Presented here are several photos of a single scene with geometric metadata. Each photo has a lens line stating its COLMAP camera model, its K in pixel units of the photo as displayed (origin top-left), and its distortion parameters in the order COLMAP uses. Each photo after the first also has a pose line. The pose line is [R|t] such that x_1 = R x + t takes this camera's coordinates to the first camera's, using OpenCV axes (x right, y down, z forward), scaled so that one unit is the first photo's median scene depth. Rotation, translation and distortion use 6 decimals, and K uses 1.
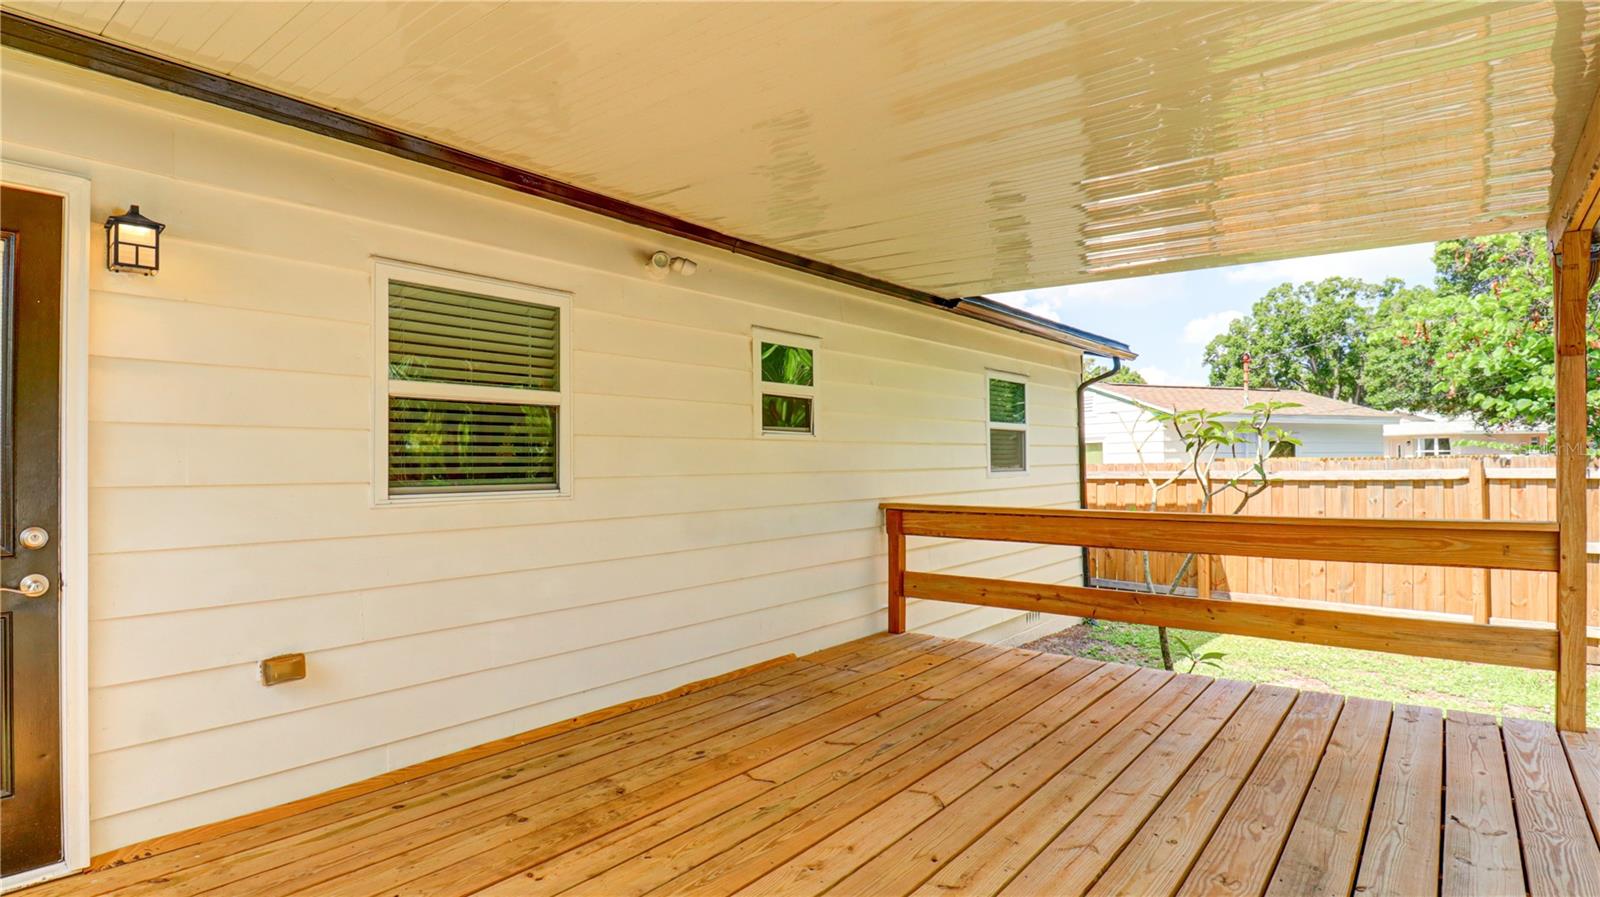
lens RADIAL K [[812.6, 0, 795.7], [0, 812.6, 437.9], [0, 0, 1]] dist [0.002524, -0.016511]
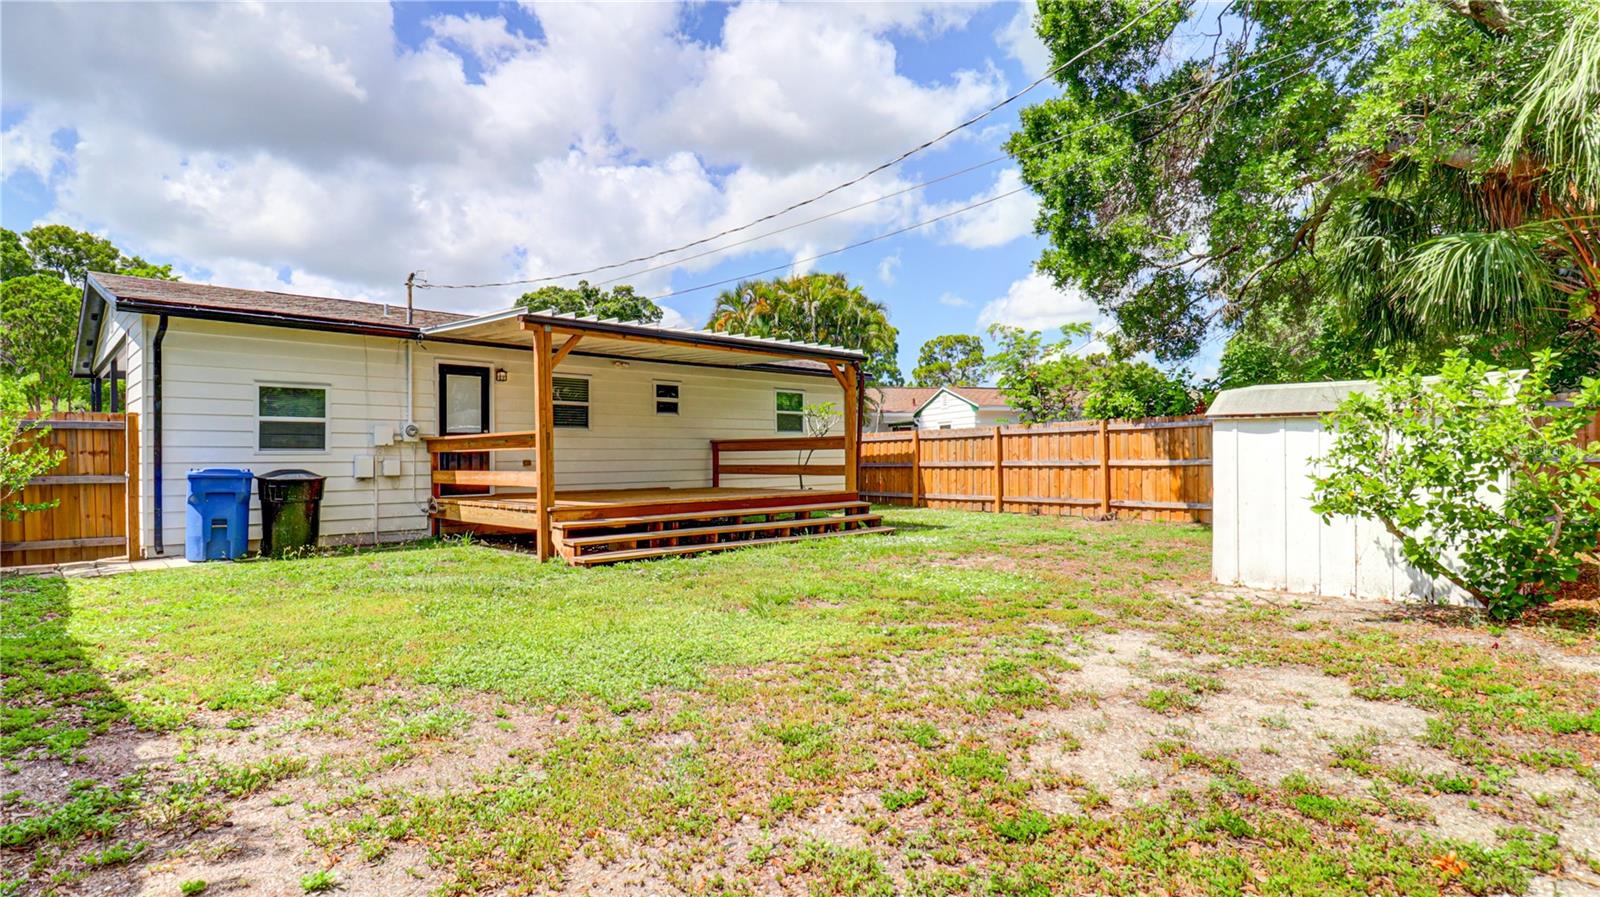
lens RADIAL K [[812.6, 0, 795.7], [0, 812.6, 437.9], [0, 0, 1]] dist [0.002524, -0.016511]
pose [[0.994827, 0.000125, -0.101583, 0.793423], [0.001122, 0.999925, 0.012212, 0.047472], [0.101577, -0.012263, 0.994752, -2.005693]]
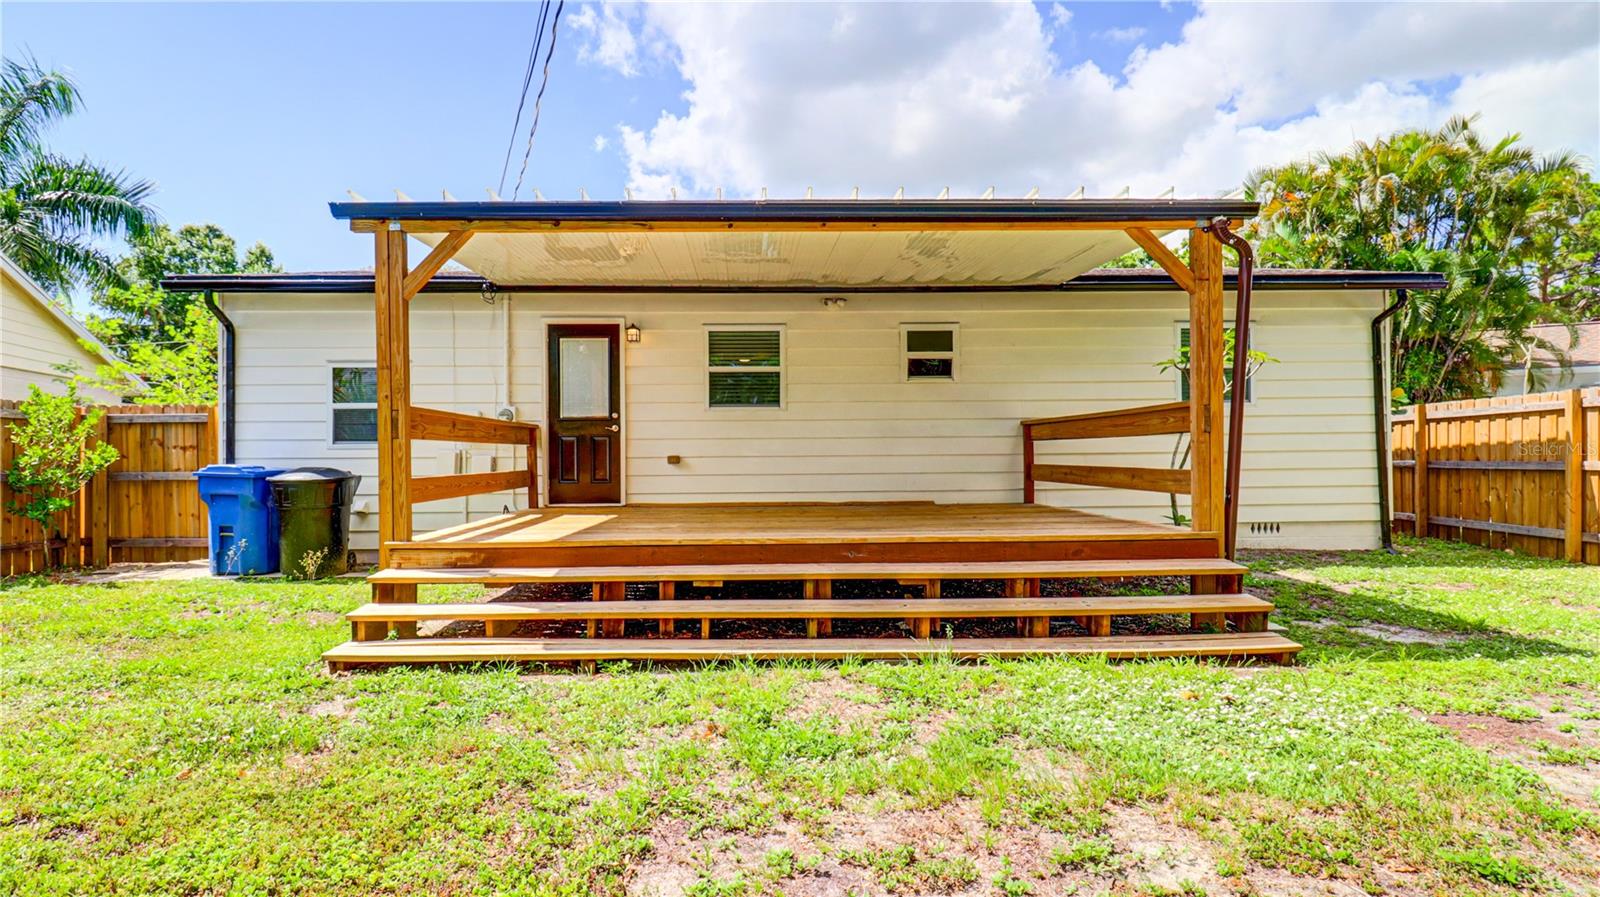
lens RADIAL K [[812.6, 0, 795.7], [0, 812.6, 437.9], [0, 0, 1]] dist [0.002524, -0.016511]
pose [[0.651836, -0.008301, -0.758314, 1.197086], [0.027461, 0.999543, 0.012664, 0.096740], [0.757862, -0.029079, 0.651766, -0.409461]]
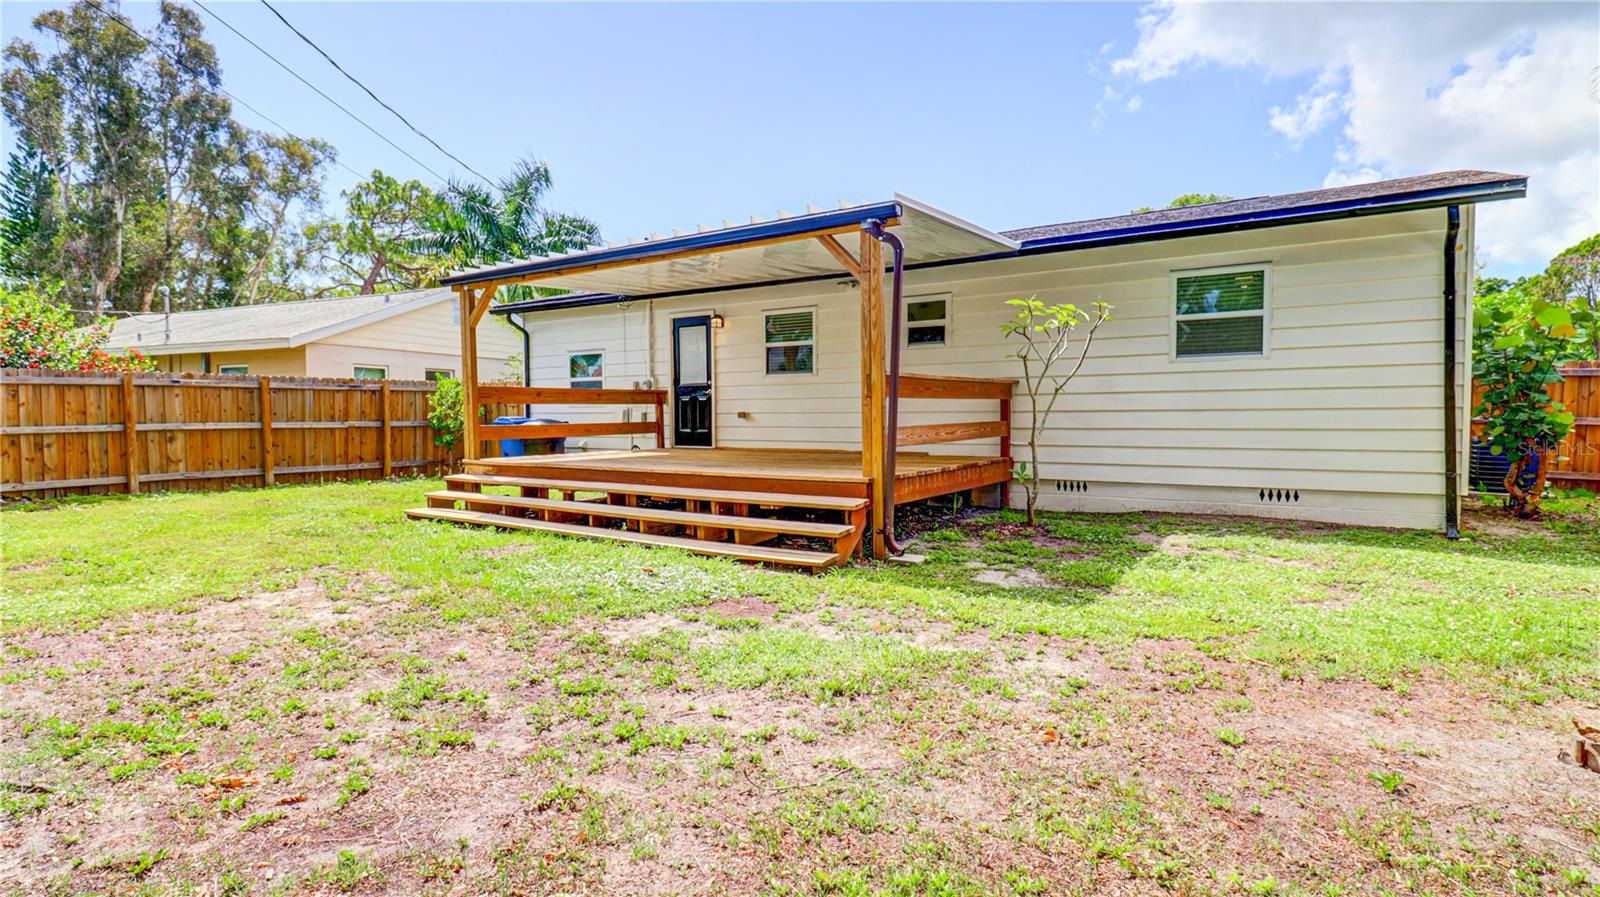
lens RADIAL K [[812.6, 0, 795.7], [0, 812.6, 437.9], [0, 0, 1]] dist [0.002524, -0.016511]
pose [[0.076762, 0.044067, -0.996075, 2.075163], [0.041026, 0.998037, 0.047316, 0.121279], [0.996205, -0.044497, 0.074803, 0.538951]]
